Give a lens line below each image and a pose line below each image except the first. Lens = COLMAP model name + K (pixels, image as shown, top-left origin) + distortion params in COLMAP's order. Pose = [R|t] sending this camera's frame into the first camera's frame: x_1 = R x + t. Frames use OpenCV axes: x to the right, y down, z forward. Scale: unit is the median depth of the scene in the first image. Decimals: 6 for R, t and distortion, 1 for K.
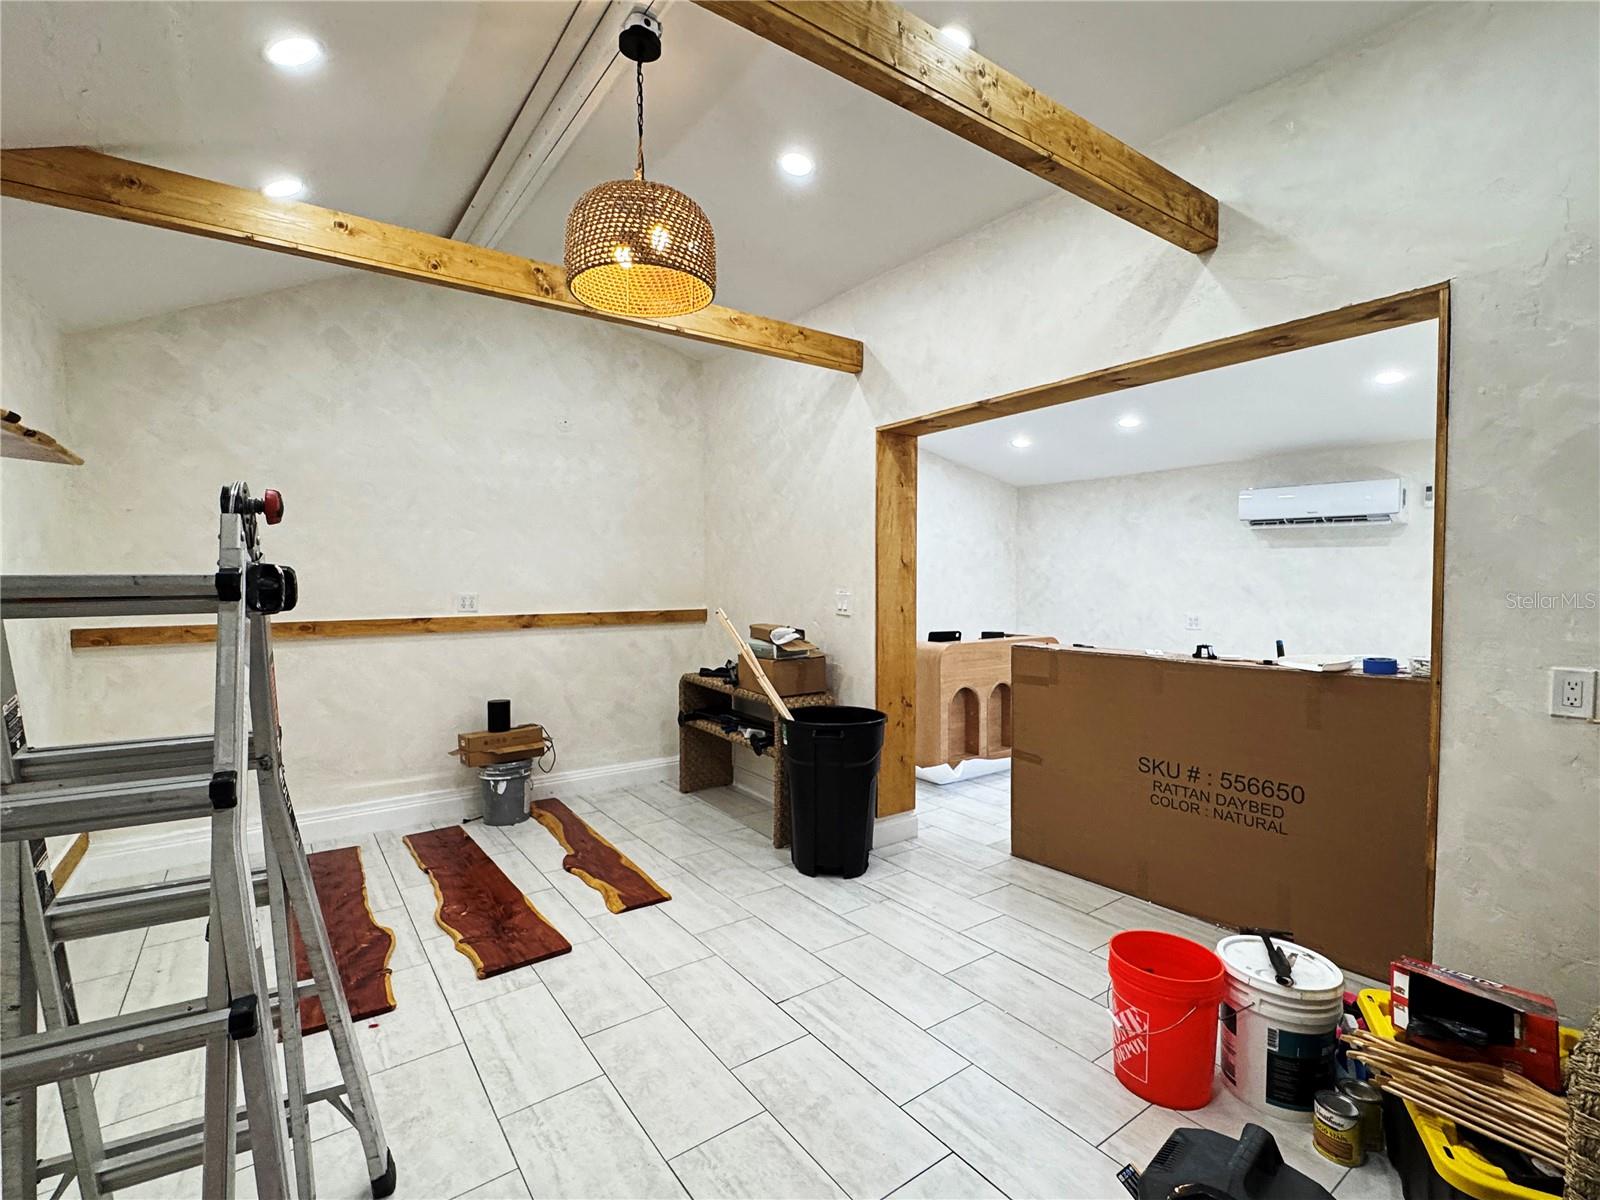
lens RADIAL K [[744.3, 0, 804.3], [0, 744.3, 596.3], [0, 0, 1]] dist [-0.004915, -0.001442]
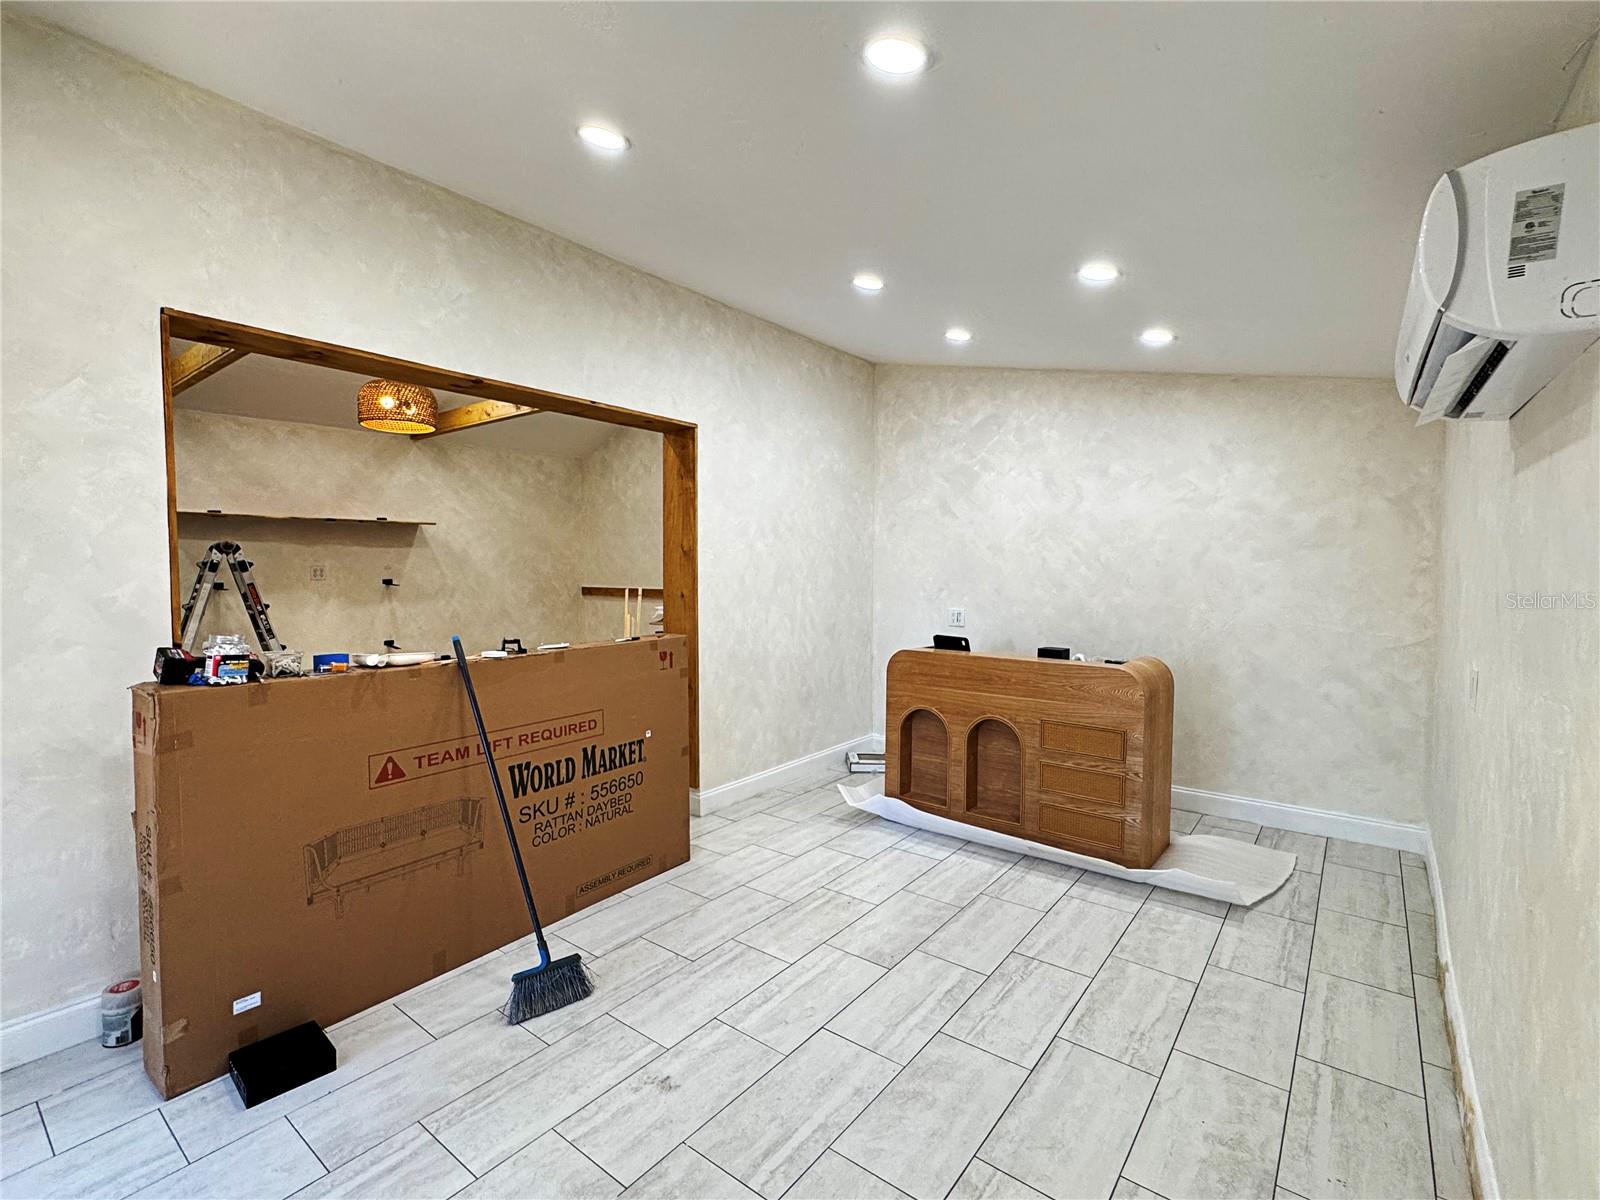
lens RADIAL K [[744.3, 0, 801.9], [0, 744.3, 597.1], [0, 0, 1]] dist [-0.004915, -0.001442]
pose [[0.277826, 0.038523, -0.959859, 1.192633], [-0.026559, 0.999122, 0.032411, -0.018744], [0.960264, 0.016488, 0.278605, 0.867148]]
